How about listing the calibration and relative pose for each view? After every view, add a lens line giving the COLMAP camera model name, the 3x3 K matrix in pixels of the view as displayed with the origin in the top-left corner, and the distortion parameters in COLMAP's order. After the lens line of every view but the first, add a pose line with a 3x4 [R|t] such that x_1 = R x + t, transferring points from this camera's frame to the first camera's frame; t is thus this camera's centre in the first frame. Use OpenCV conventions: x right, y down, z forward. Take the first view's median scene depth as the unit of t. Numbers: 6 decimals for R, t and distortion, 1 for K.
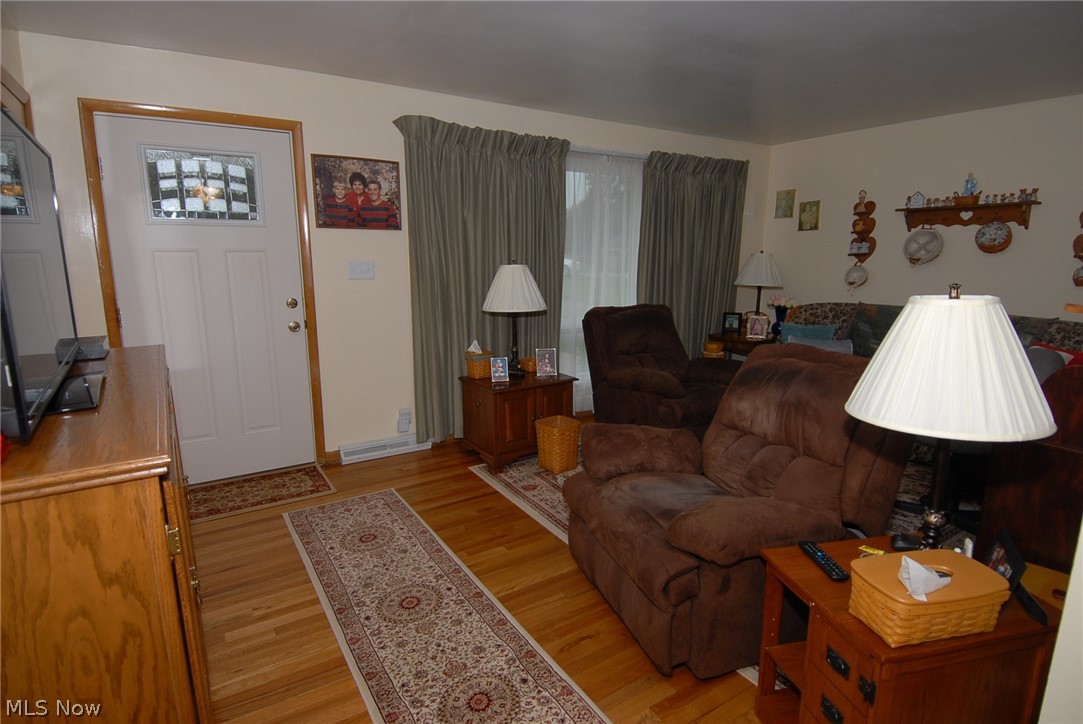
lens RADIAL K [[569.7, 0, 541.5], [0, 569.7, 362.0], [0, 0, 1]] dist [0.059195, -0.068101]
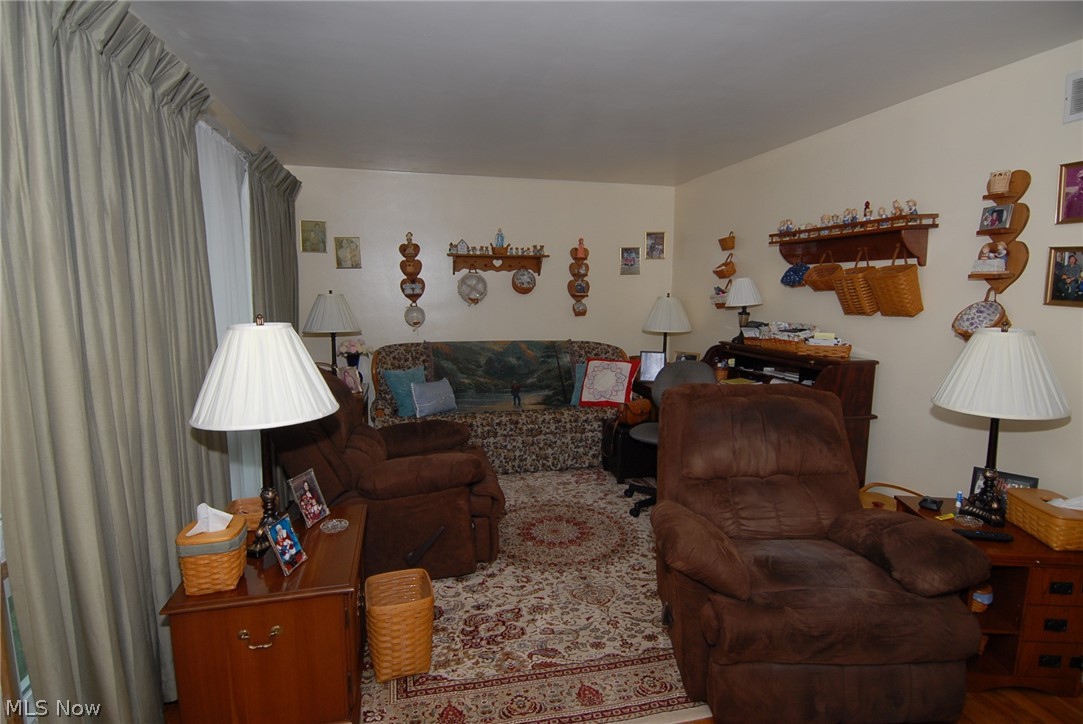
lens RADIAL K [[569.7, 0, 541.5], [0, 569.7, 362.0], [0, 0, 1]] dist [0.059195, -0.068101]
pose [[0.298931, -0.121102, 0.946559, -0.398643], [0.172572, 0.982421, 0.071191, -0.118732], [-0.938541, 0.142069, 0.314575, 0.561329]]
